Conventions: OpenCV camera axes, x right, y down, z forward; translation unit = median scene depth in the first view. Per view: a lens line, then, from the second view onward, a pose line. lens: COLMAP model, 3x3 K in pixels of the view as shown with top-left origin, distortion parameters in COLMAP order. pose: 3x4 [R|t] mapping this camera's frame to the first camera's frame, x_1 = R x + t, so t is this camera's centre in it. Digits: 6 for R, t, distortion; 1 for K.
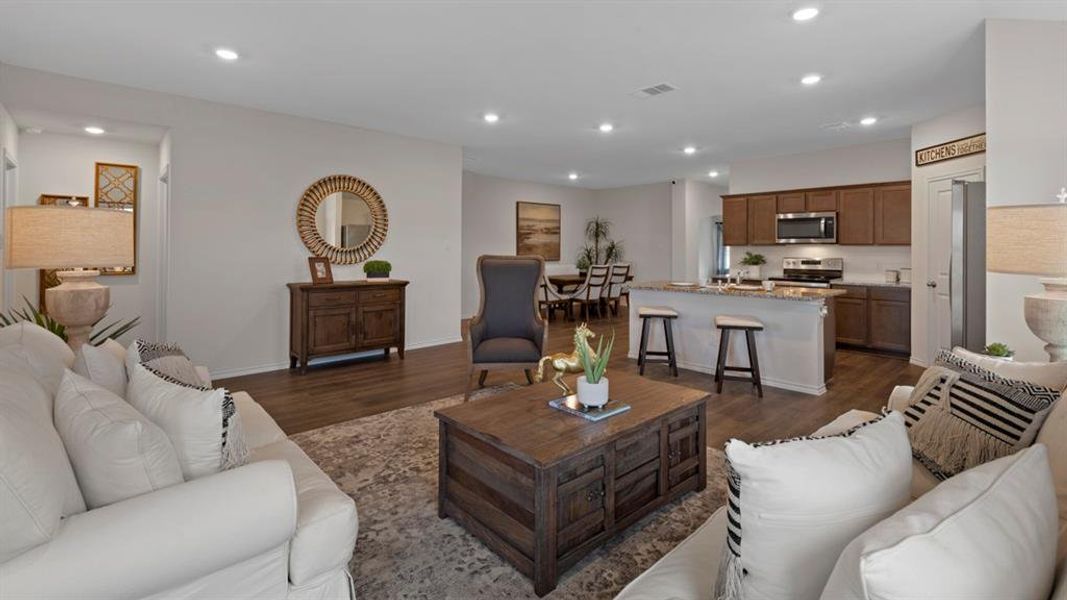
lens RADIAL K [[478.3, 0, 533.2], [0, 478.3, 247.9], [0, 0, 1]] dist [0.001970, -0.000168]
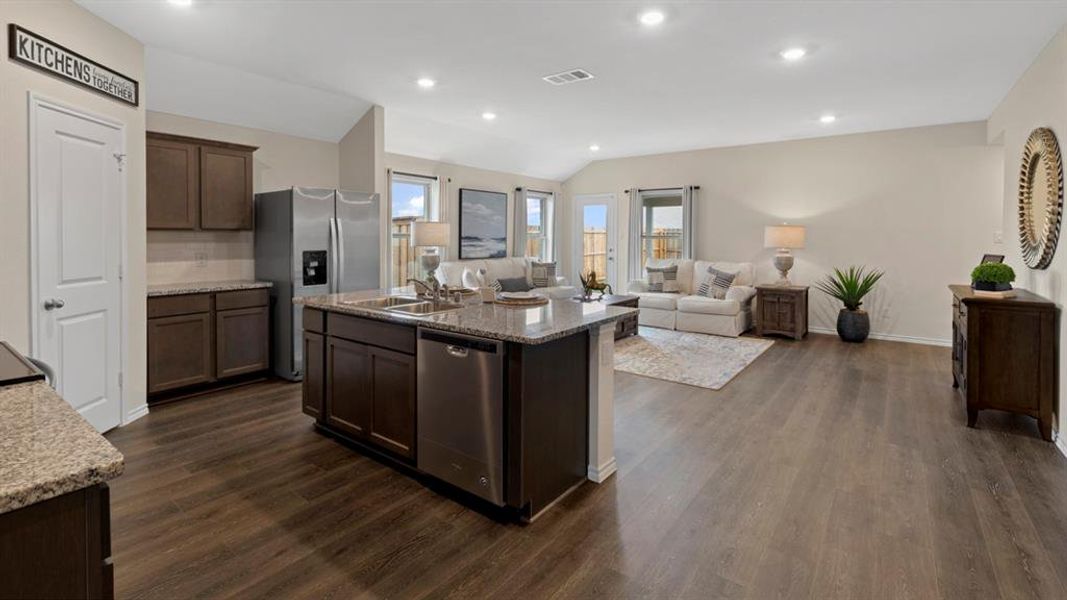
lens RADIAL K [[477.9, 0, 534.3], [0, 477.9, 241.1], [0, 0, 1]] dist [0.003600, 0.000435]
pose [[-0.983298, -0.006631, -0.181883, 0.295844], [-0.008062, 0.999942, 0.007130, -0.001479], [0.181825, 0.008477, -0.983294, 1.169412]]
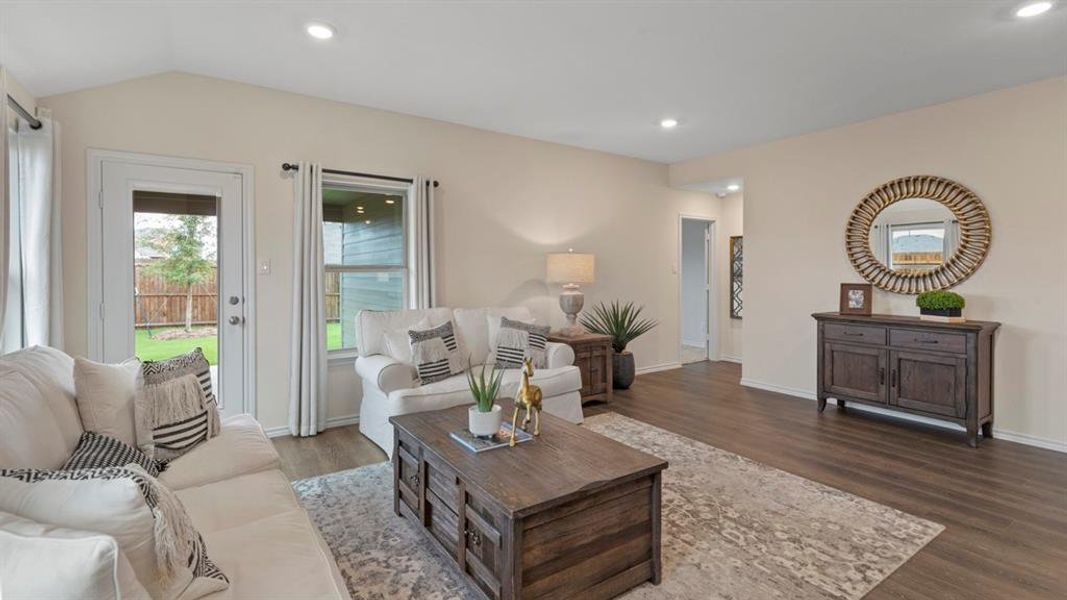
lens RADIAL K [[487.1, 0, 533.7], [0, 487.1, 274.1], [0, 0, 1]] dist [0.001232, 0.000357]
pose [[-0.142969, 0.001661, -0.989726, 0.352713], [0.000974, 0.999998, 0.001537, 0.000546], [0.989727, -0.000745, -0.142970, 0.402085]]
